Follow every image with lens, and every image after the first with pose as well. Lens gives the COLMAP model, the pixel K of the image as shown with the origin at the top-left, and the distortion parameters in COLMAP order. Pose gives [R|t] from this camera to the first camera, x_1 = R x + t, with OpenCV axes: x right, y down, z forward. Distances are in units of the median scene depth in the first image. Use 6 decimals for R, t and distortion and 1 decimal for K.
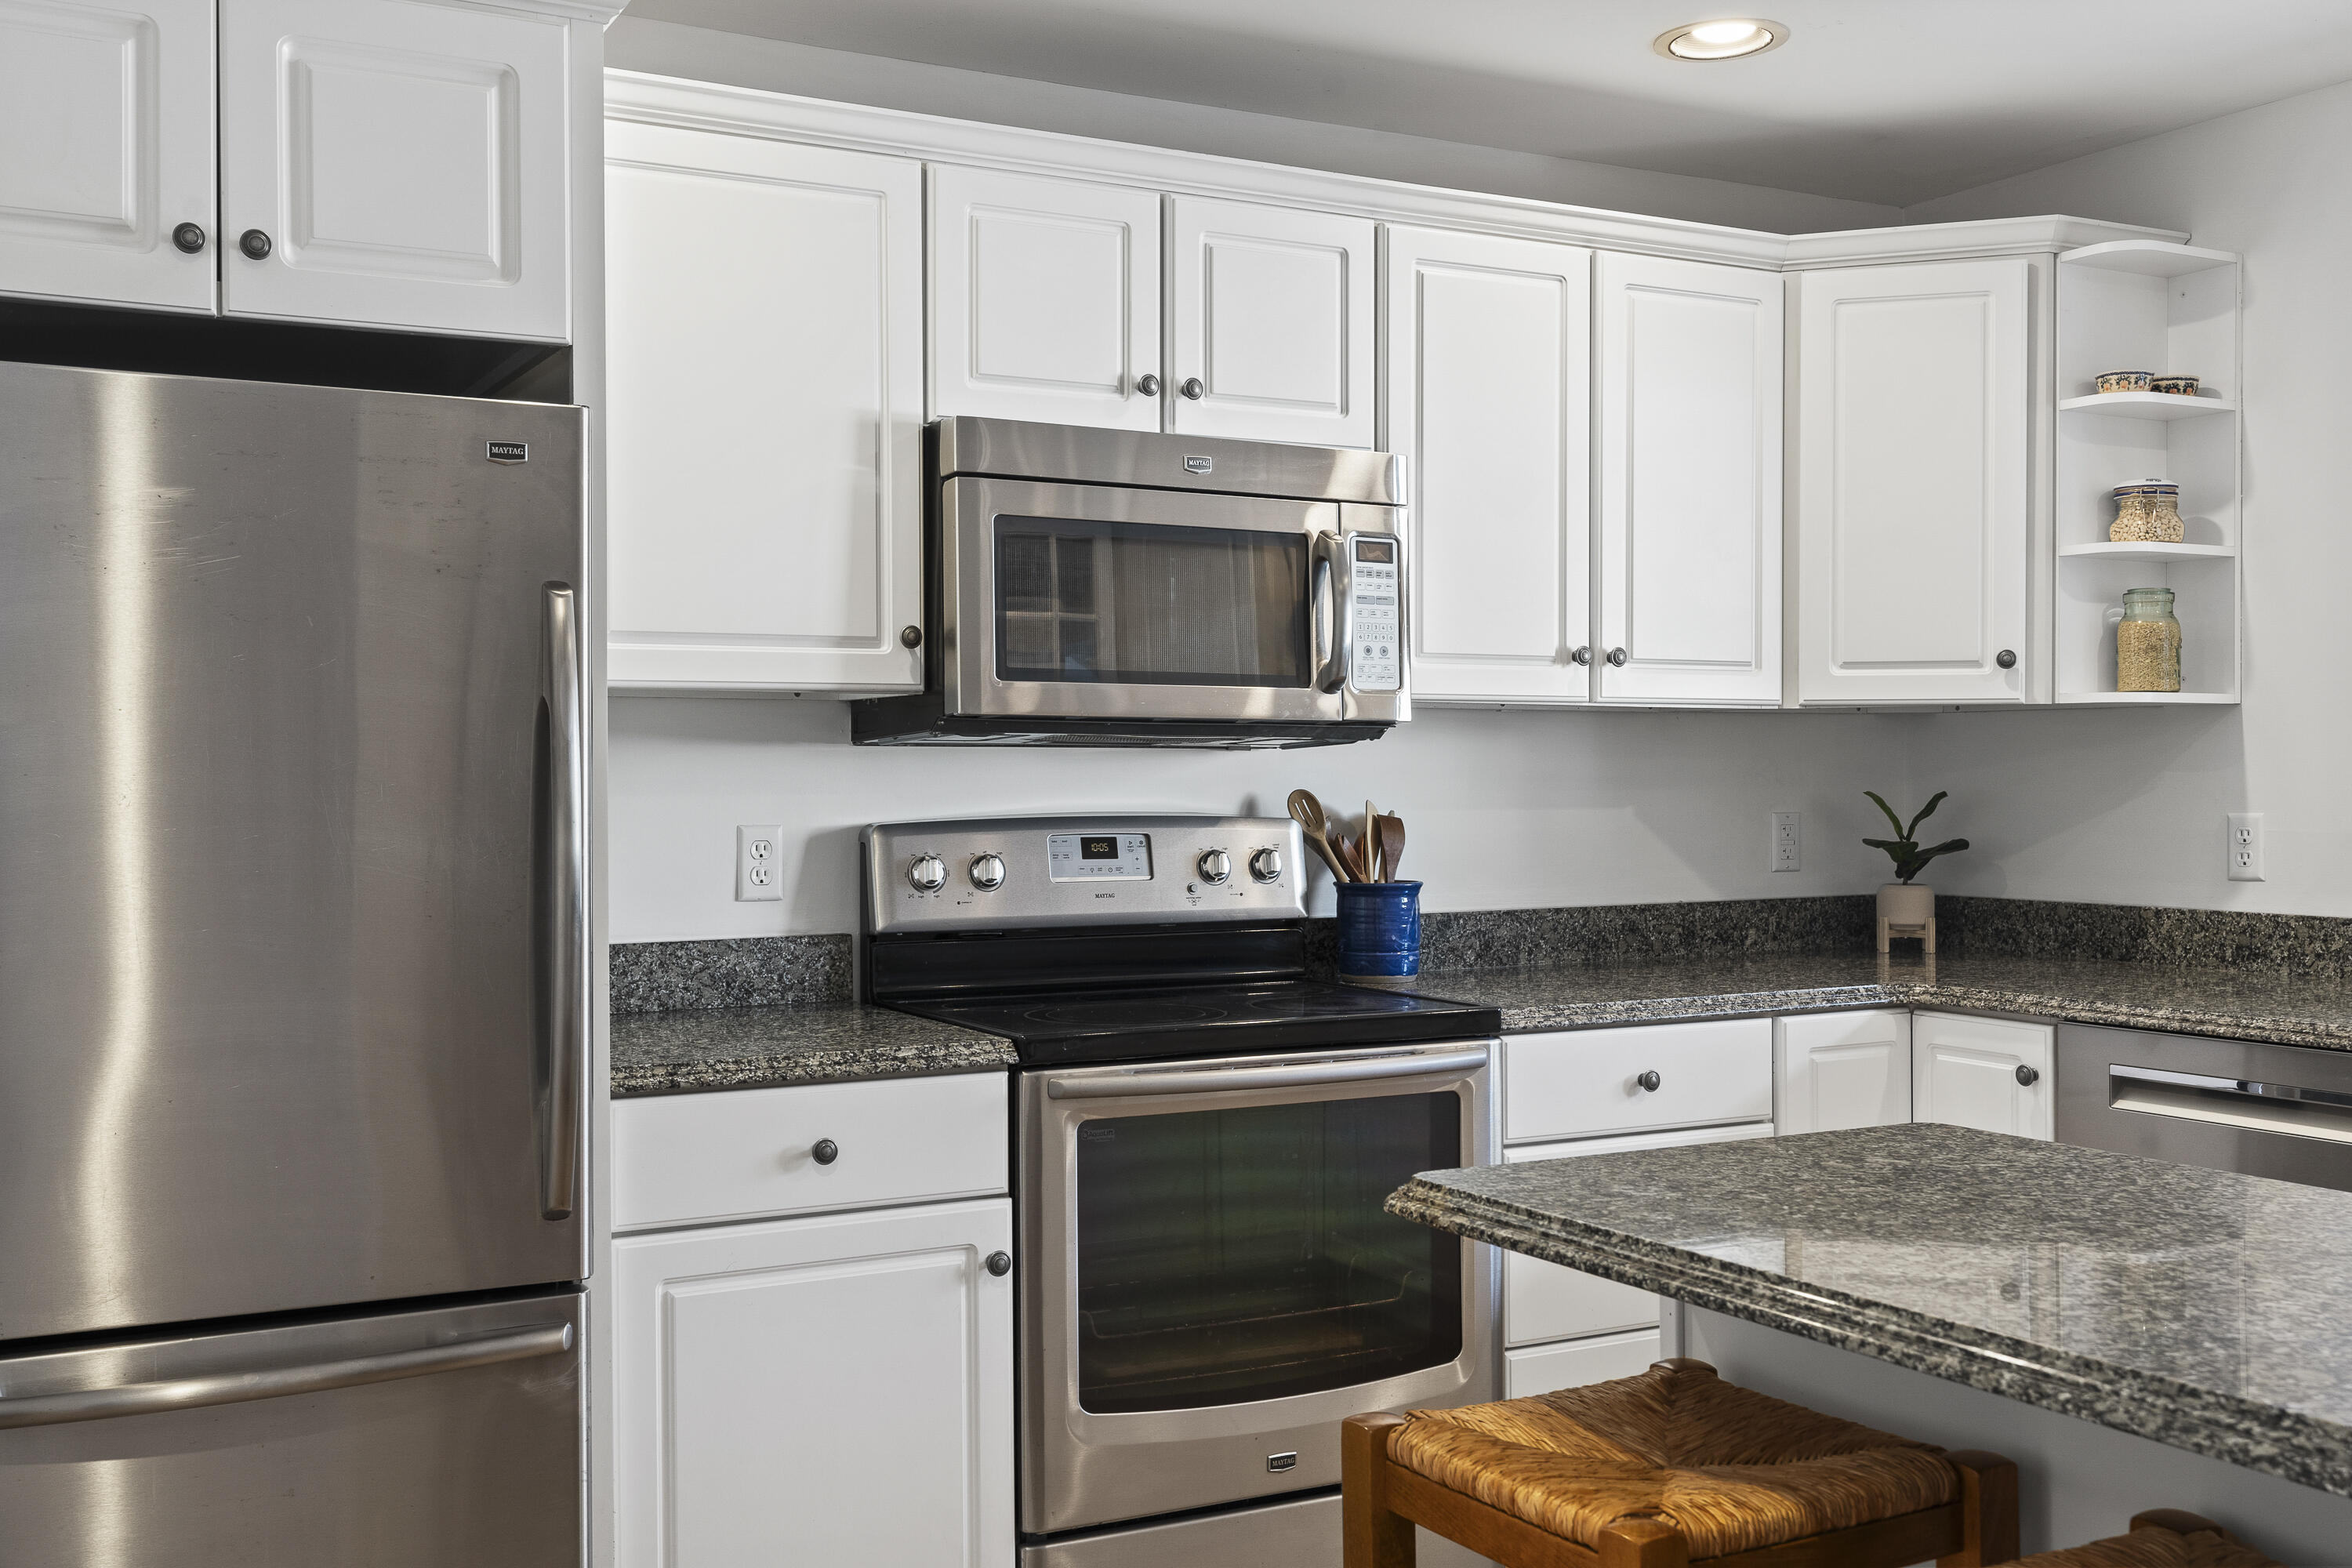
lens RADIAL K [[2347.2, 0, 1155.4], [0, 2347.2, 776.4], [0, 0, 1]] dist [0.029572, 0.000000]
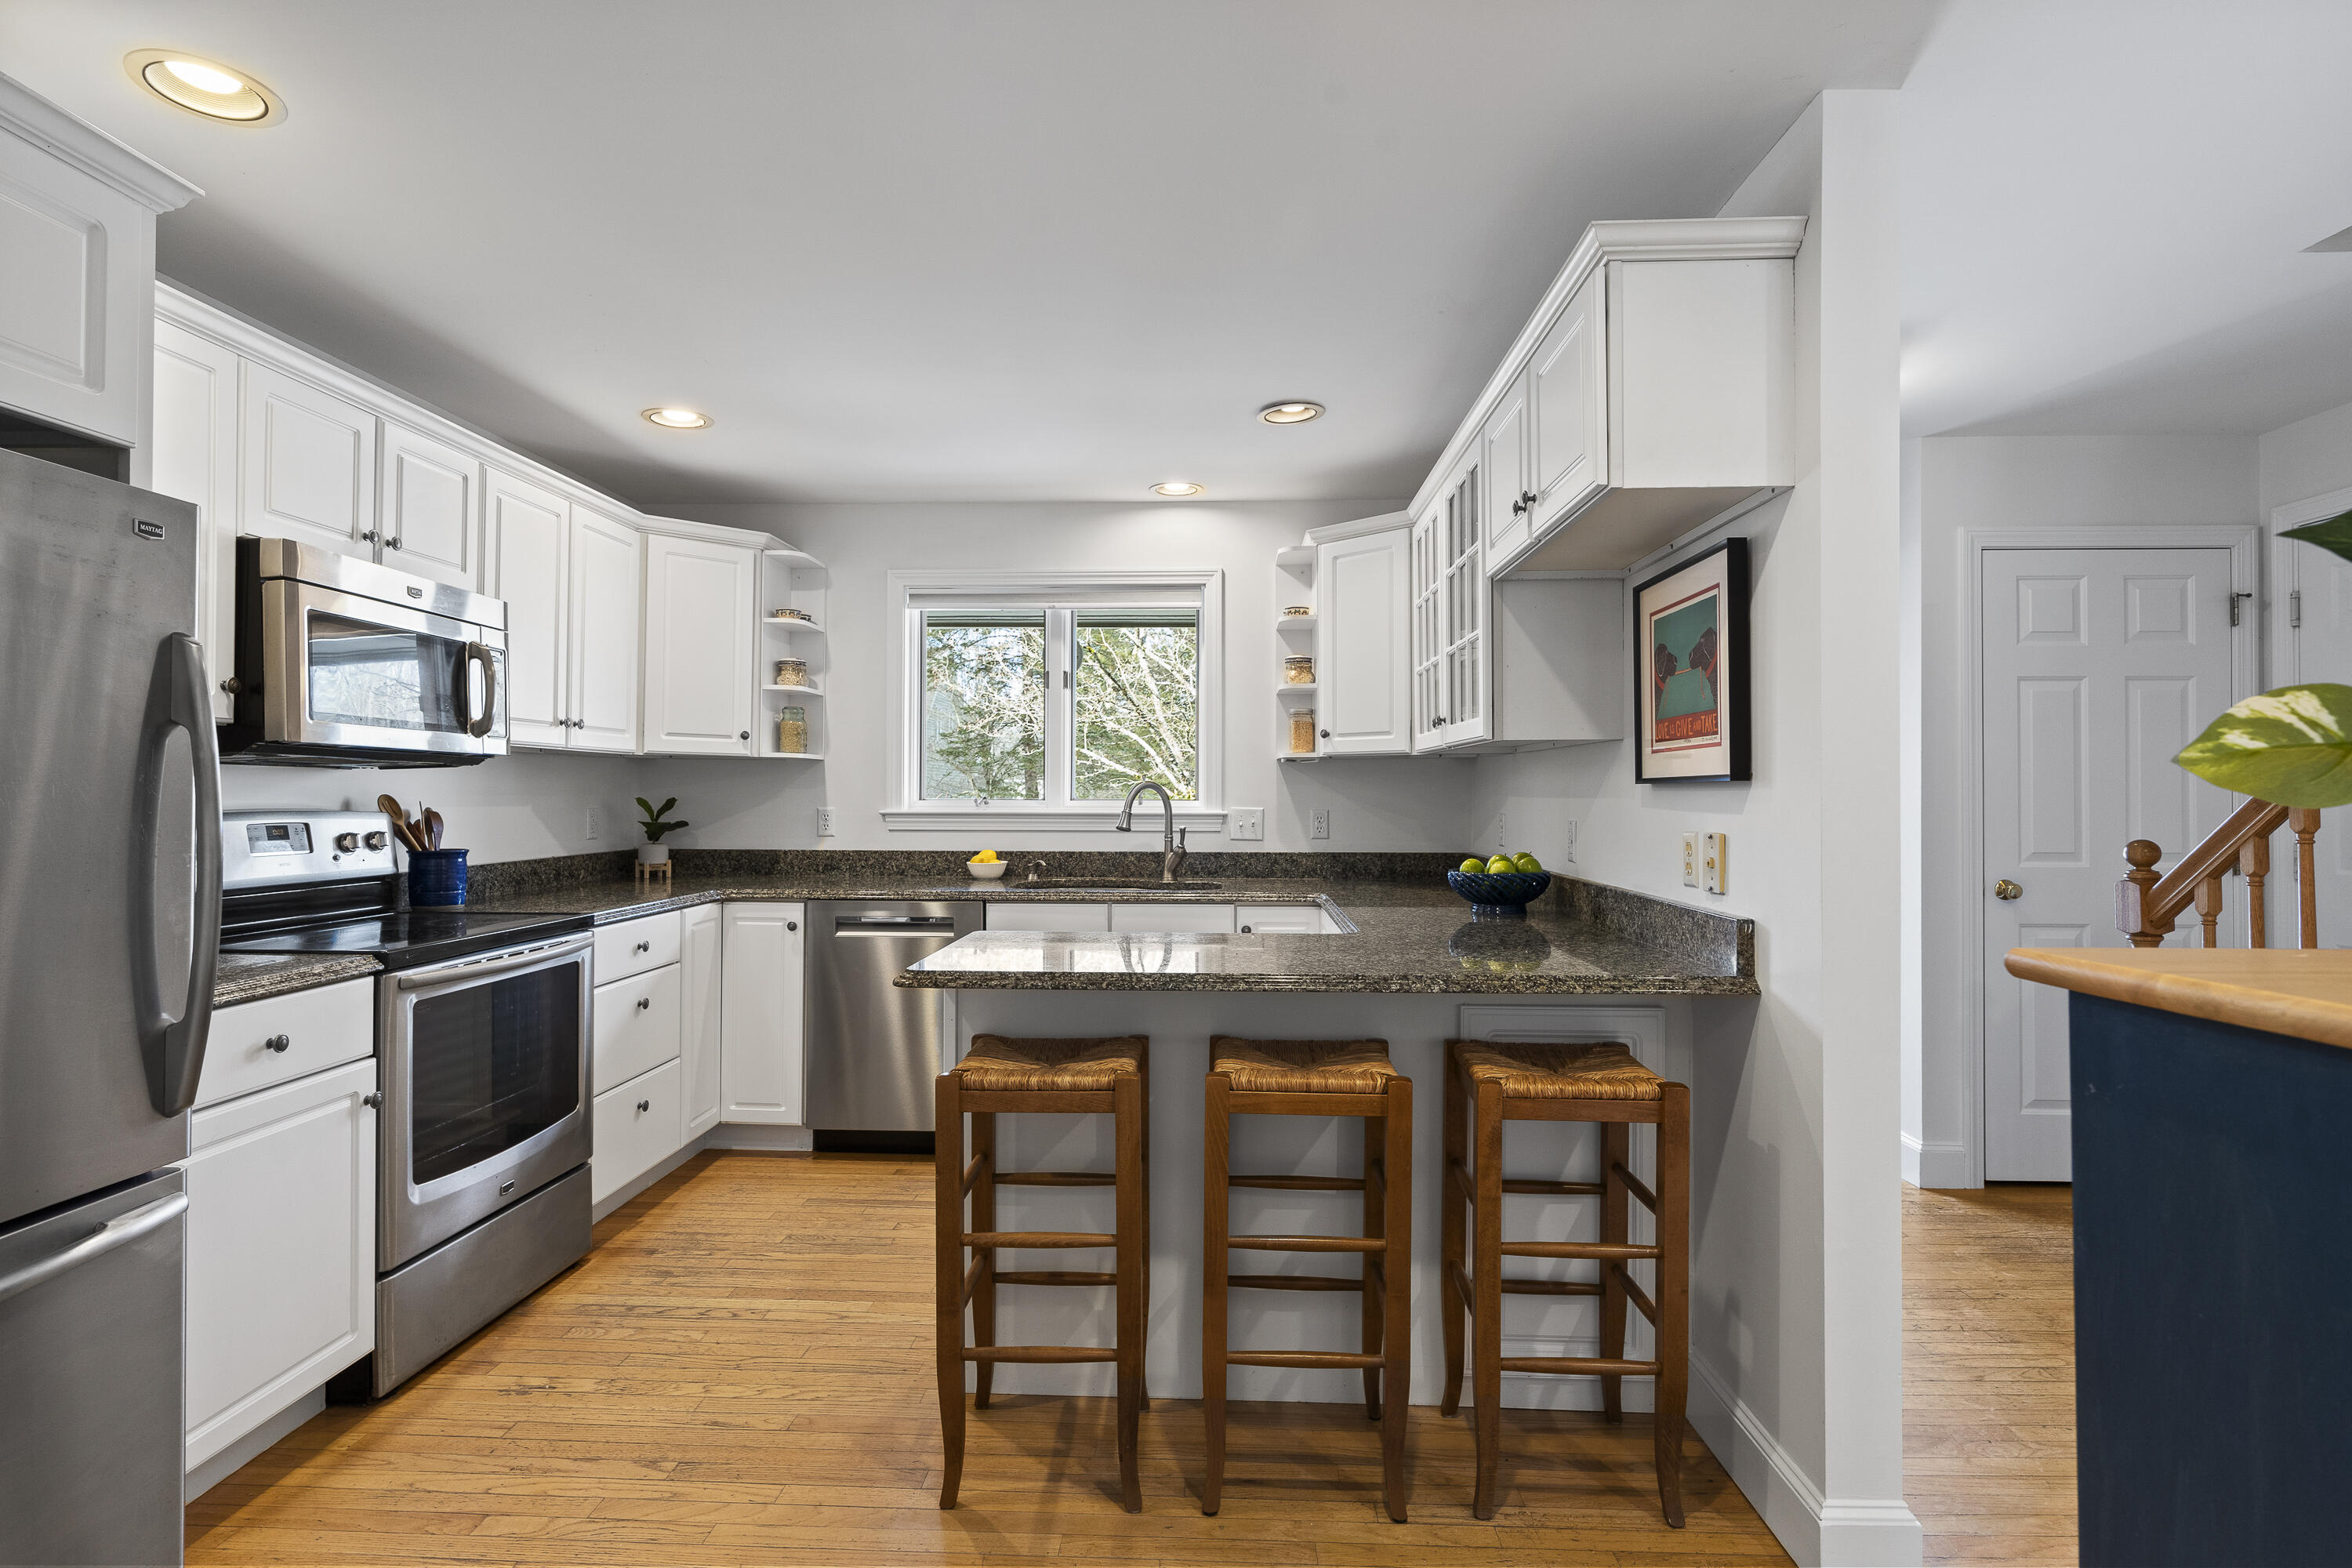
lens RADIAL K [[1168.2, 0, 1201.3], [0, 1168.2, 786.5], [0, 0, 1]] dist [-0.011895, 0.006329]
pose [[0.490364, 0.012074, 0.871434, -0.392654], [-0.007376, 0.999926, -0.009704, 0.004168], [-0.871487, -0.001669, 0.490416, 0.130386]]
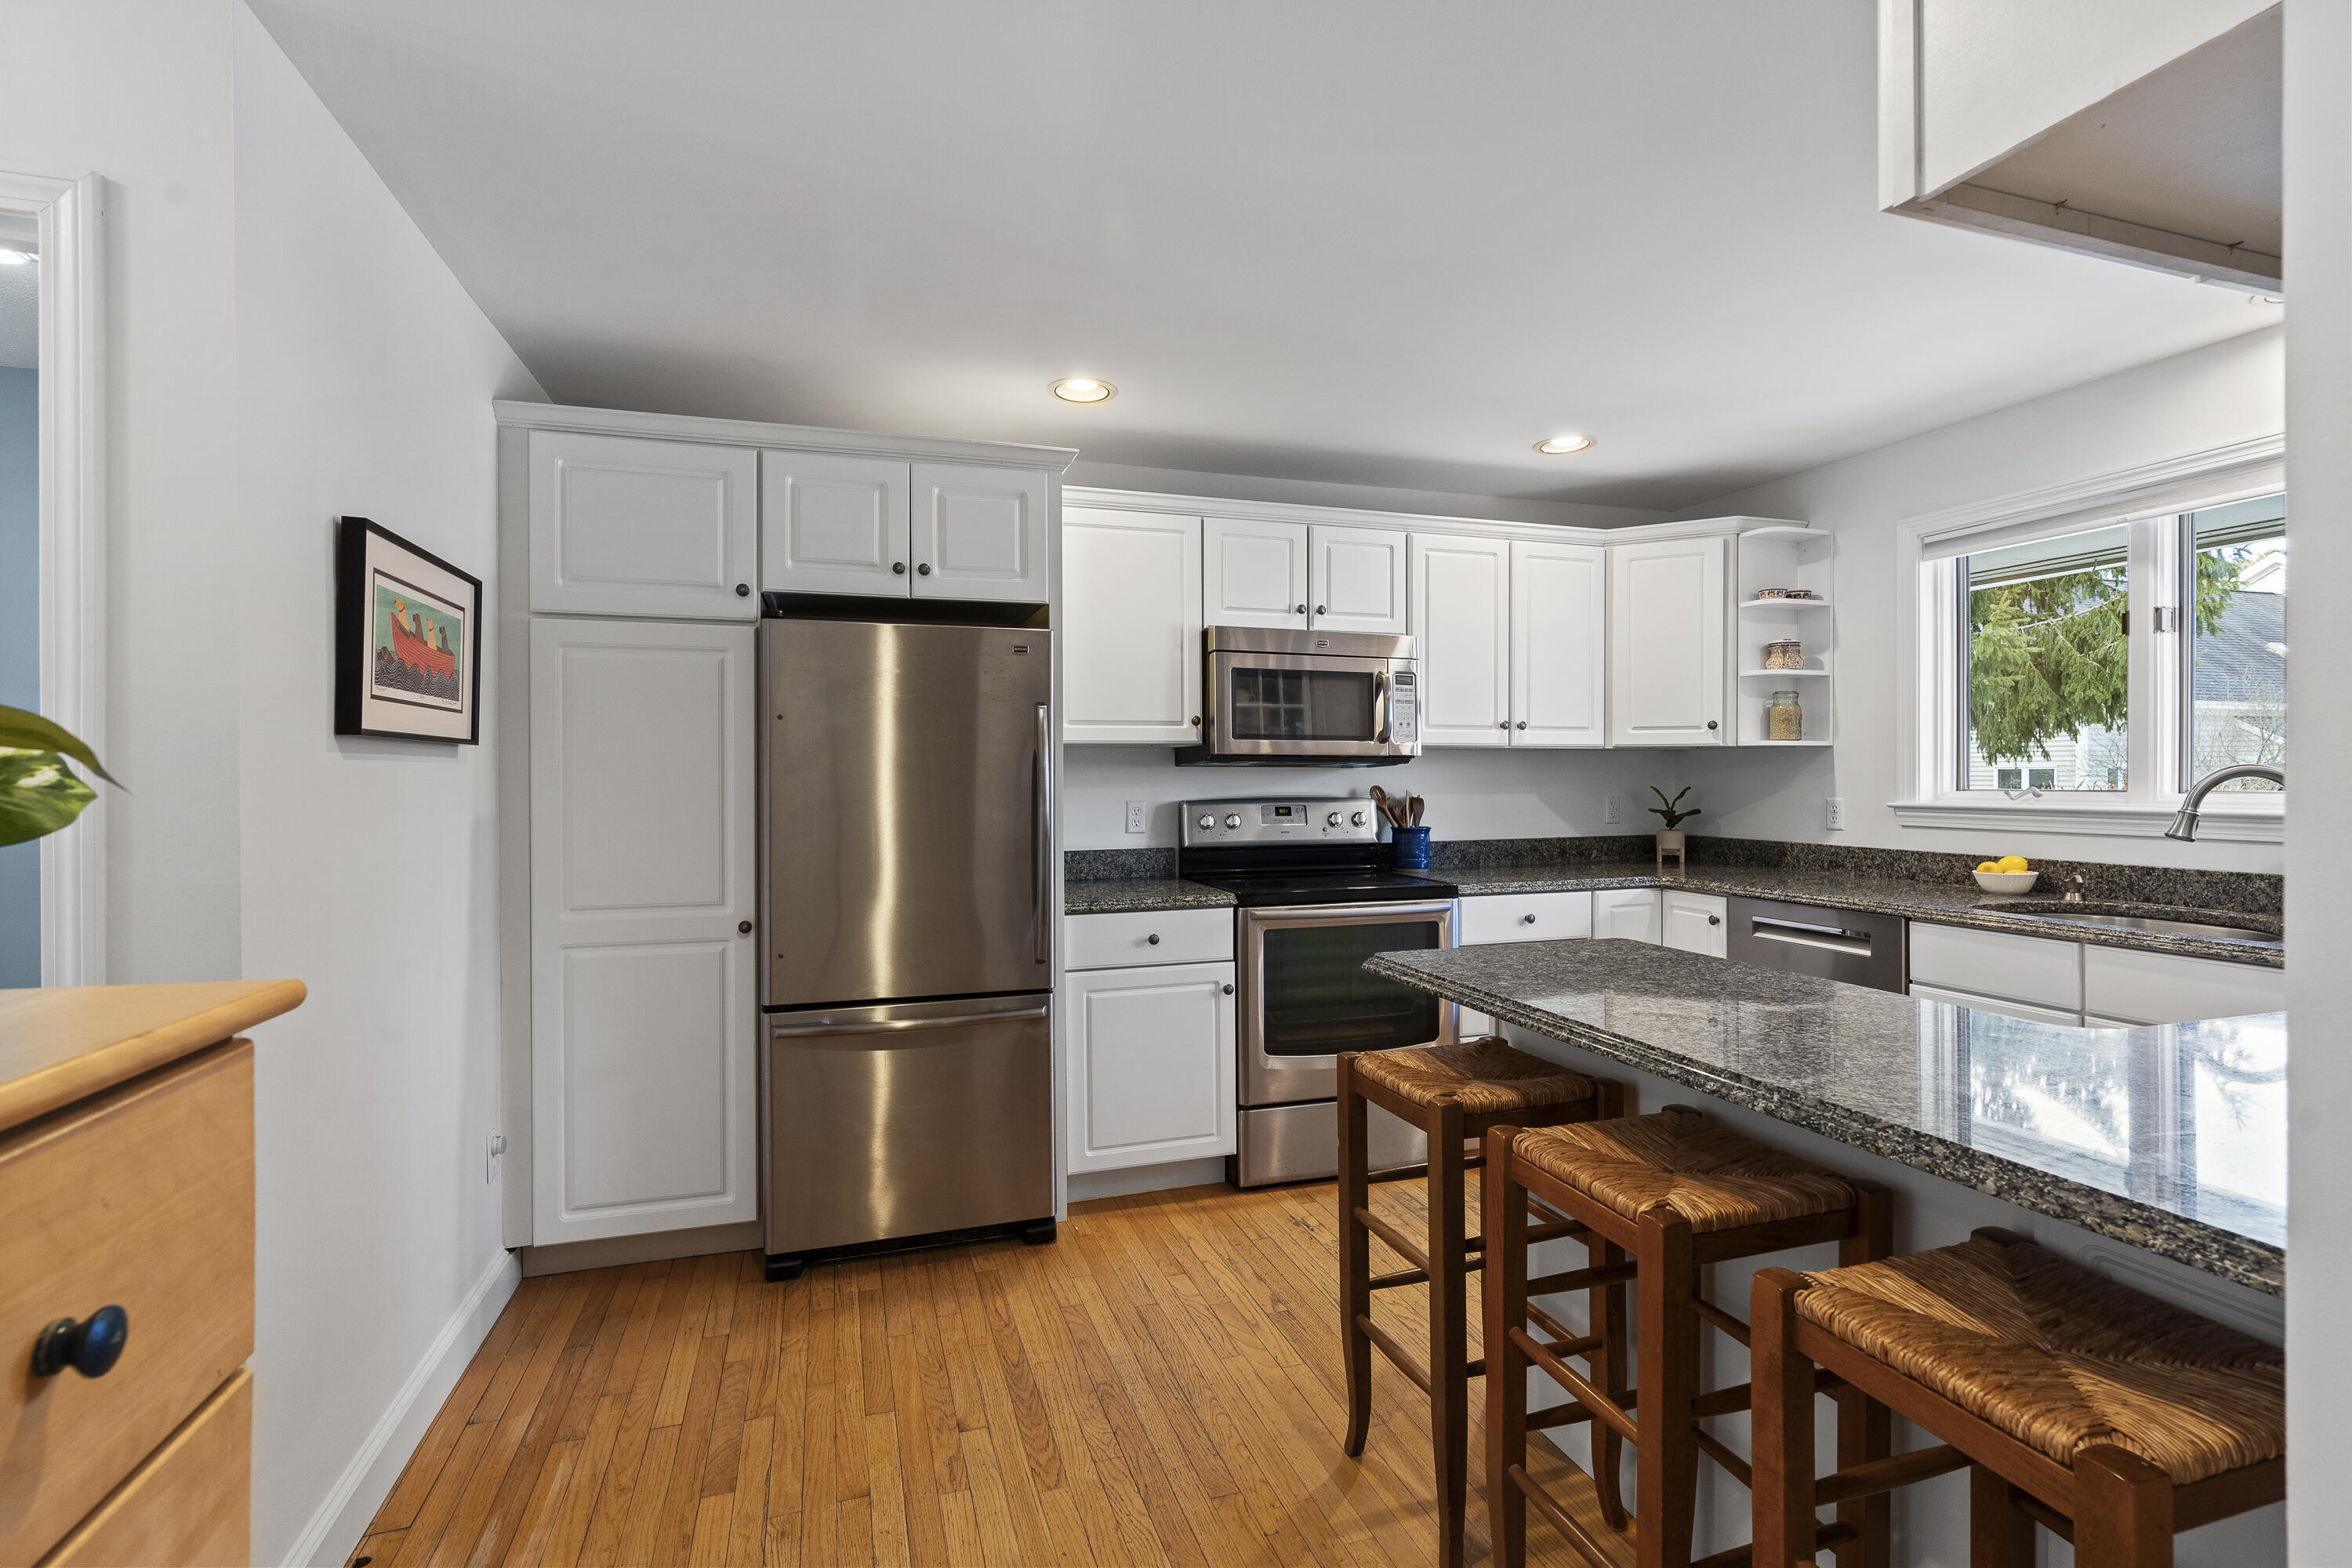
lens RADIAL K [[1084.8, 0, 1163.8], [0, 1084.8, 781.0], [0, 0, 1]] dist [0.000272, 0.007151]
pose [[0.983464, 0.001334, -0.181099, 0.055262], [-0.000063, 0.999975, 0.007026, -0.006663], [0.181104, -0.006899, 0.983440, -0.062132]]
